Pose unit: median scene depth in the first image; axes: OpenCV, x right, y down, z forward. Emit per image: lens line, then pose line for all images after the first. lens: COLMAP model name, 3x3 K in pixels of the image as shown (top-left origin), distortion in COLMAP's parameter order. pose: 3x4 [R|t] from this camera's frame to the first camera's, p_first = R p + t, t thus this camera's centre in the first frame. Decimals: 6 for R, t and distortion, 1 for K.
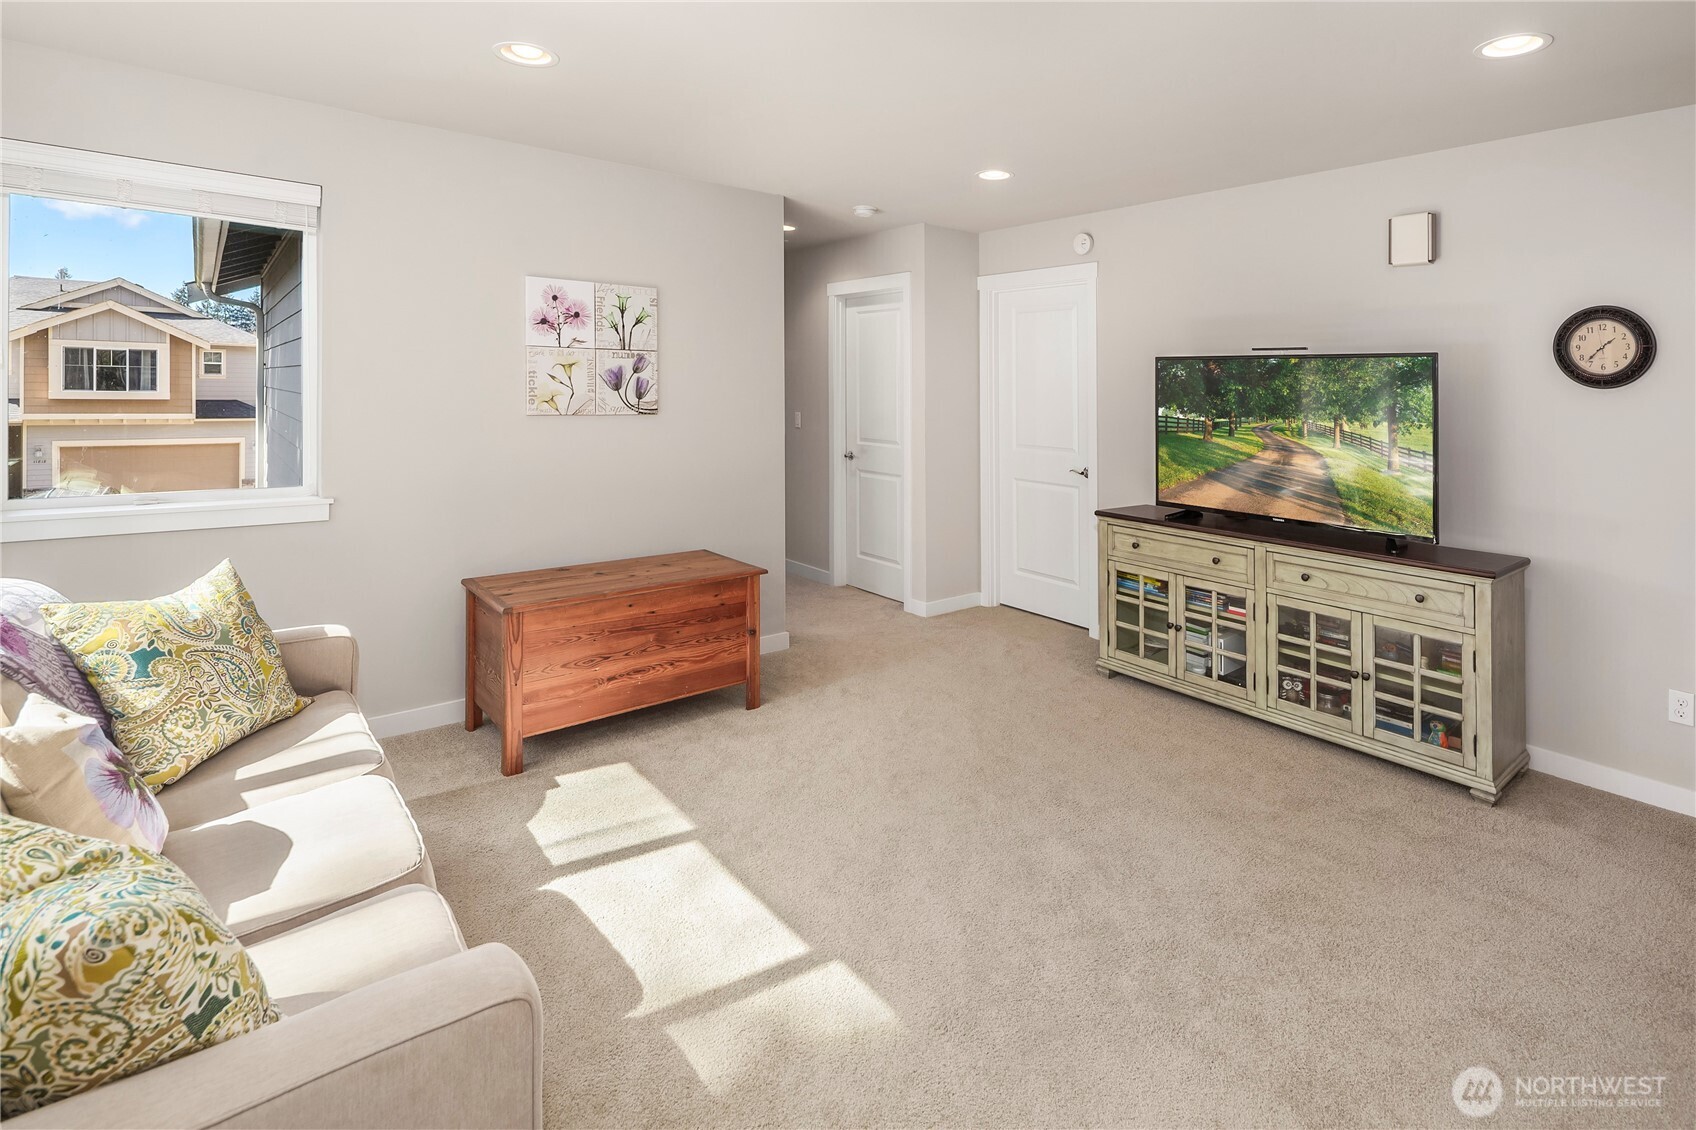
lens RADIAL K [[832.8, 0, 928.6], [0, 832.8, 566.5], [0, 0, 1]] dist [0.001766, -0.000249]
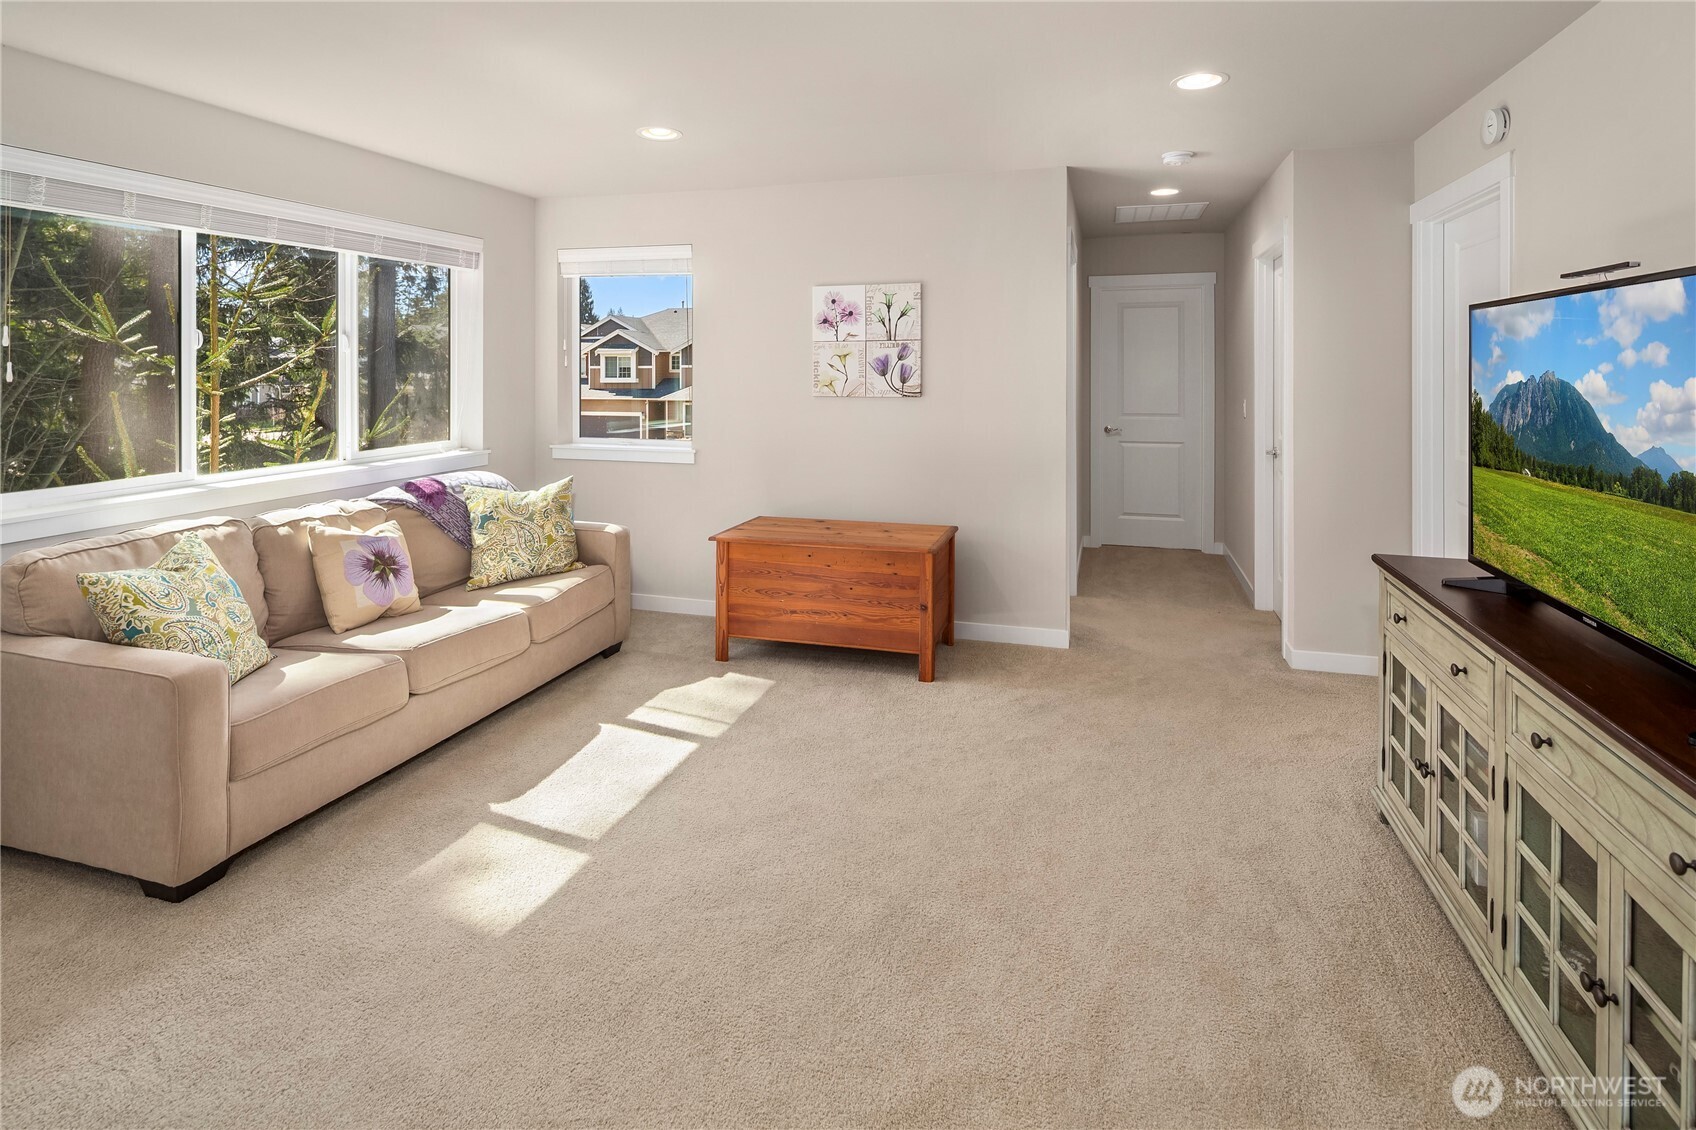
lens RADIAL K [[812.9, 0, 854.5], [0, 812.9, 535.9], [0, 0, 1]] dist [0.013086, 0.000061]
pose [[0.535940, 0.151496, -0.830552, 0.587984], [-0.165433, 0.983541, 0.072650, -0.070243], [0.827889, 0.098465, 0.552182, 0.375542]]
